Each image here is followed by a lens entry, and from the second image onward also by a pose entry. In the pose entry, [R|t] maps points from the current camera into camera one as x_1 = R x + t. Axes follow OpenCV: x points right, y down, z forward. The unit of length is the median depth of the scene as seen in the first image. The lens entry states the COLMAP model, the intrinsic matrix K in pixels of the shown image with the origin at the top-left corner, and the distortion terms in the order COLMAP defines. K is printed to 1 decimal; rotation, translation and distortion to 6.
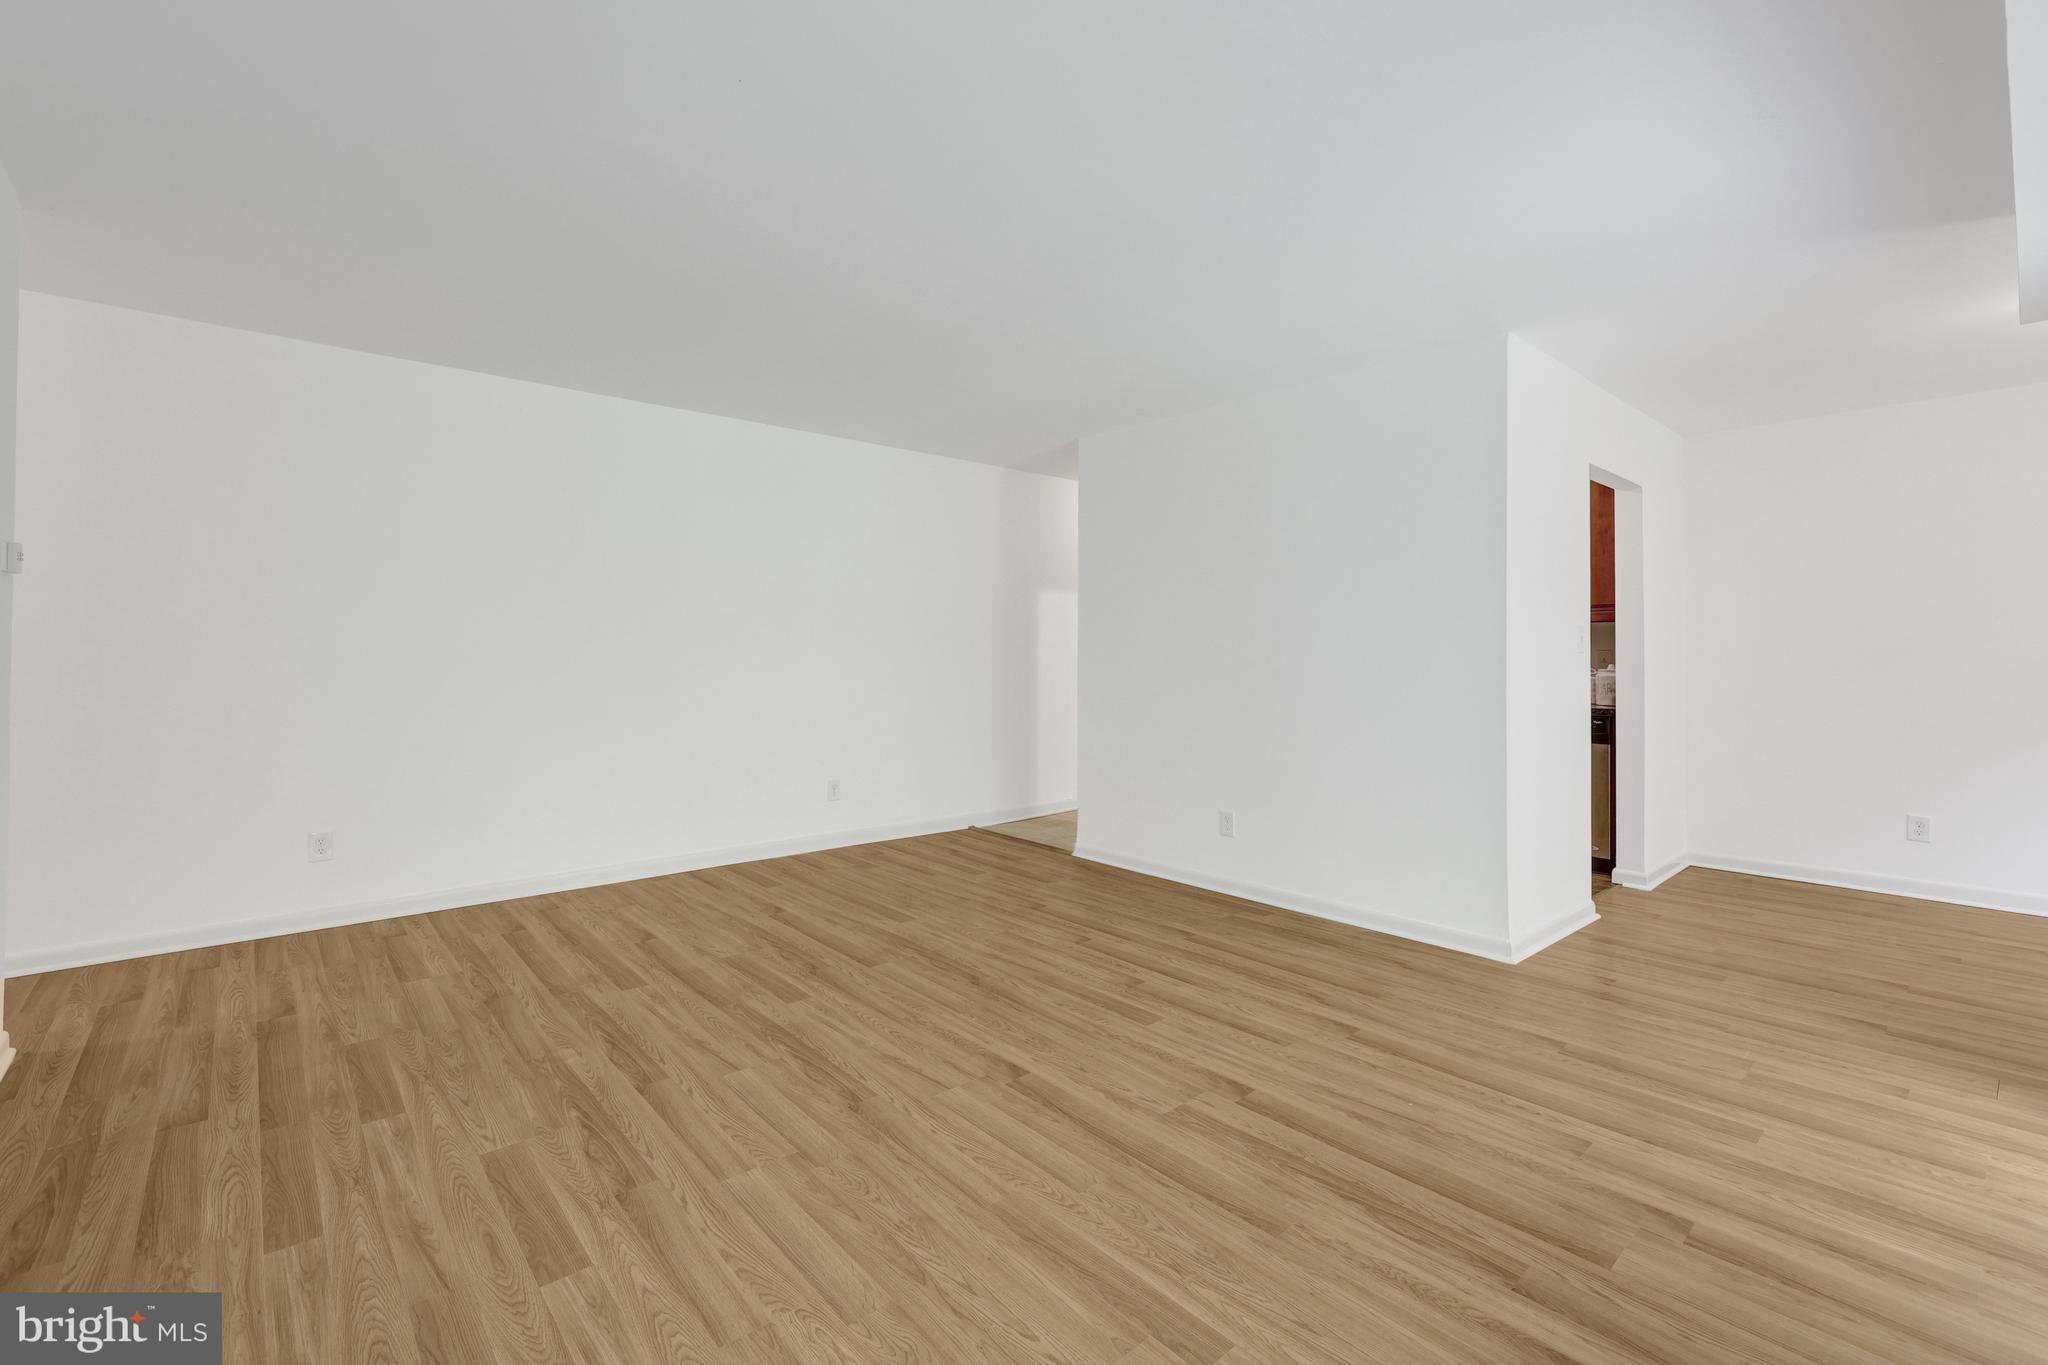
lens RADIAL K [[889.0, 0, 1000.7], [0, 889.0, 702.5], [0, 0, 1]] dist [-0.000338, -0.000190]
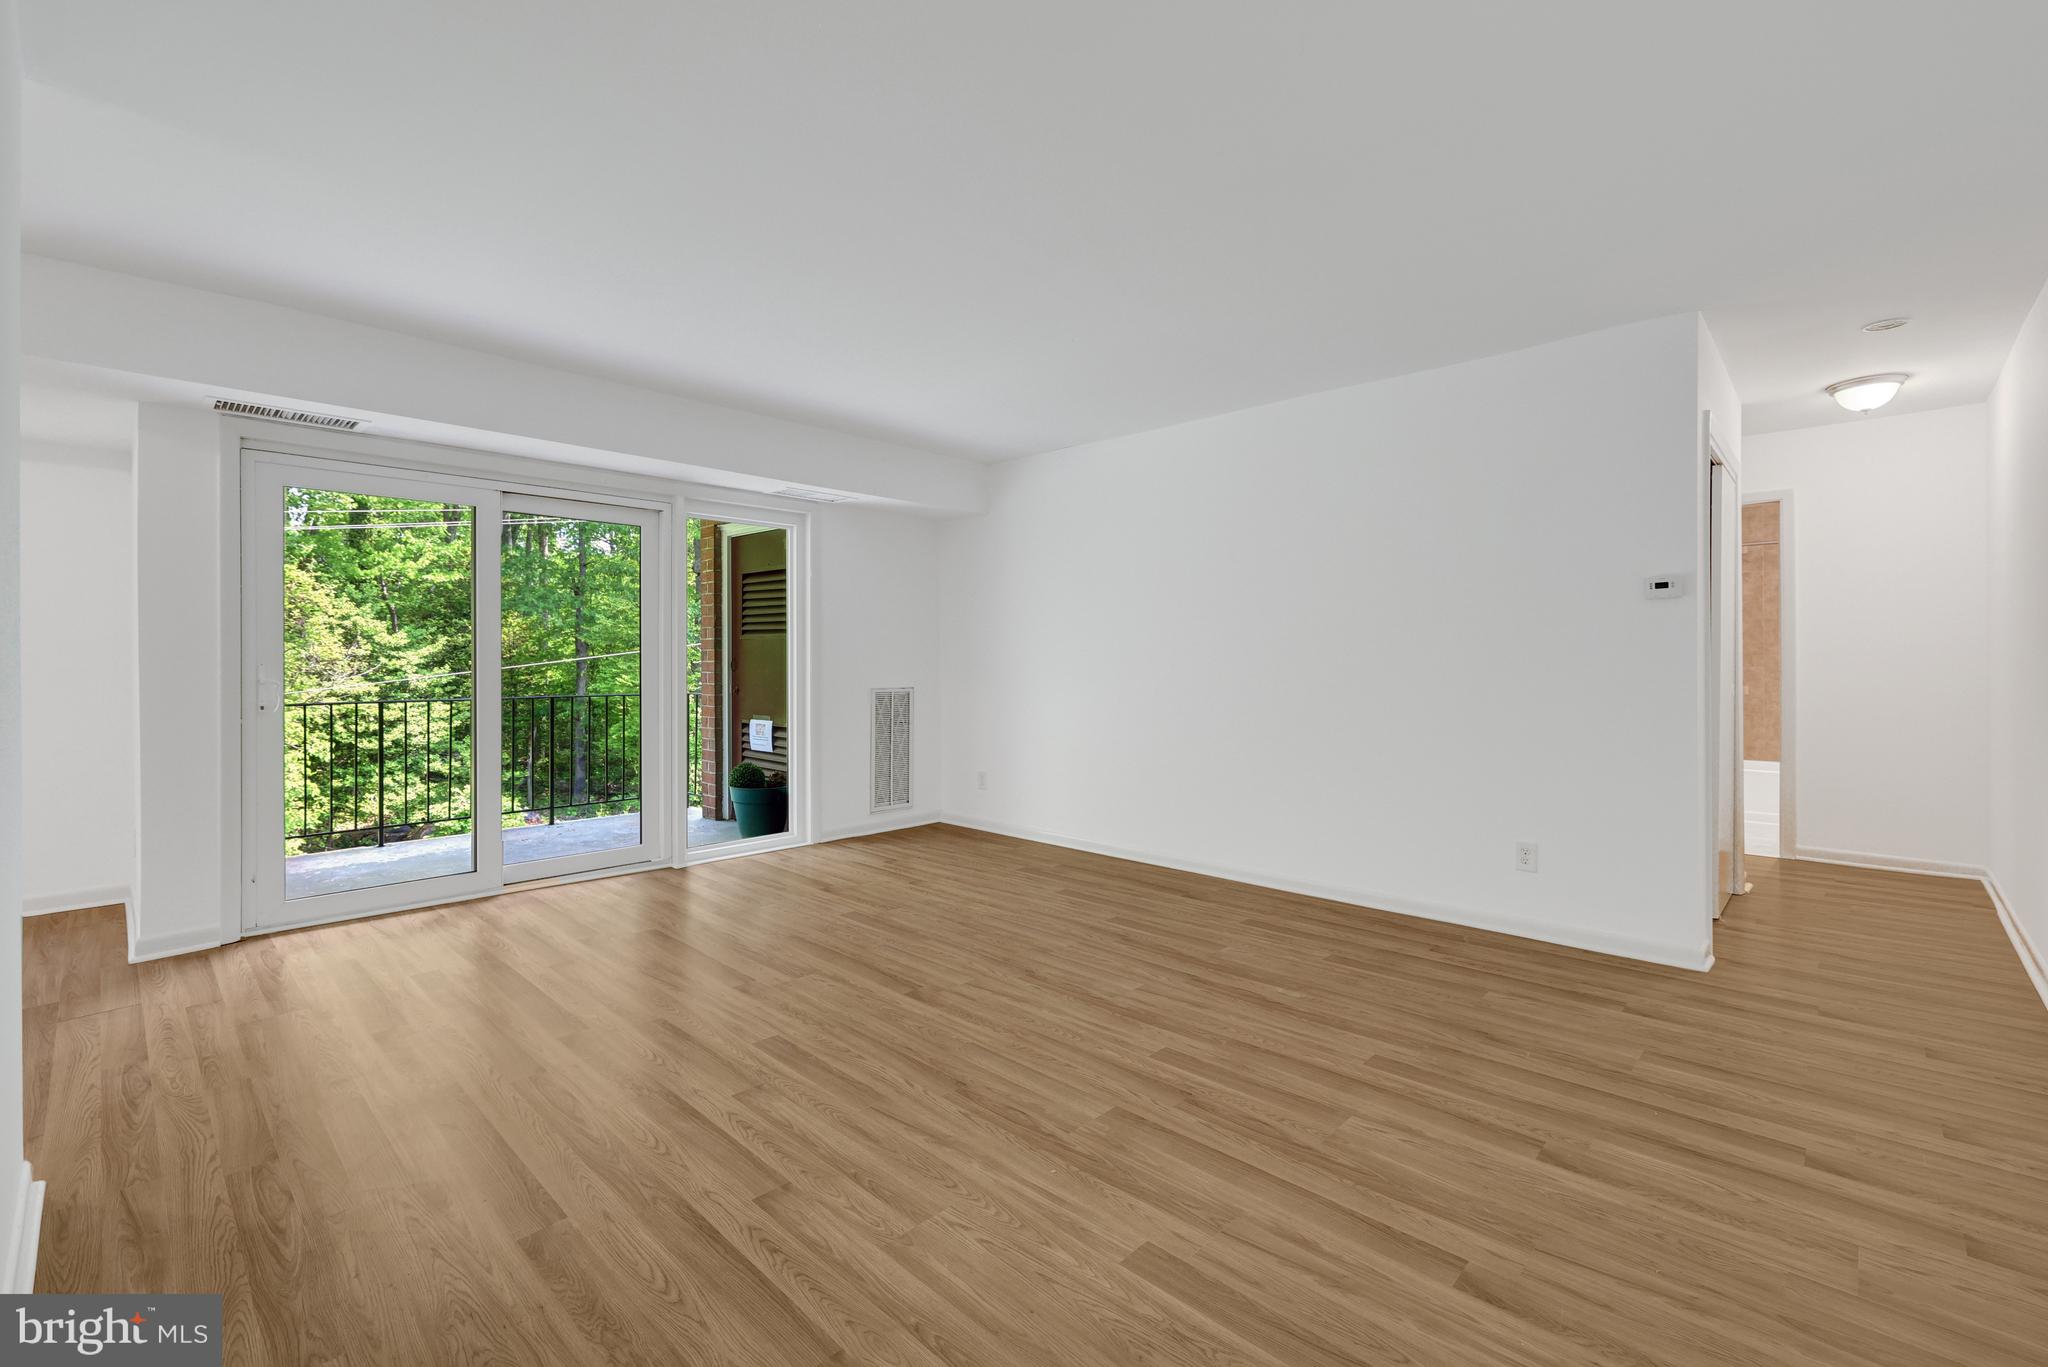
lens RADIAL K [[882.9, 0, 1009.4], [0, 882.9, 657.8], [0, 0, 1]] dist [0.000182, -0.000037]
pose [[-0.995550, -0.003278, -0.094173, 0.003271], [-0.008533, 0.998425, 0.055454, -0.114984], [0.093843, 0.056011, -0.994010, 2.110826]]
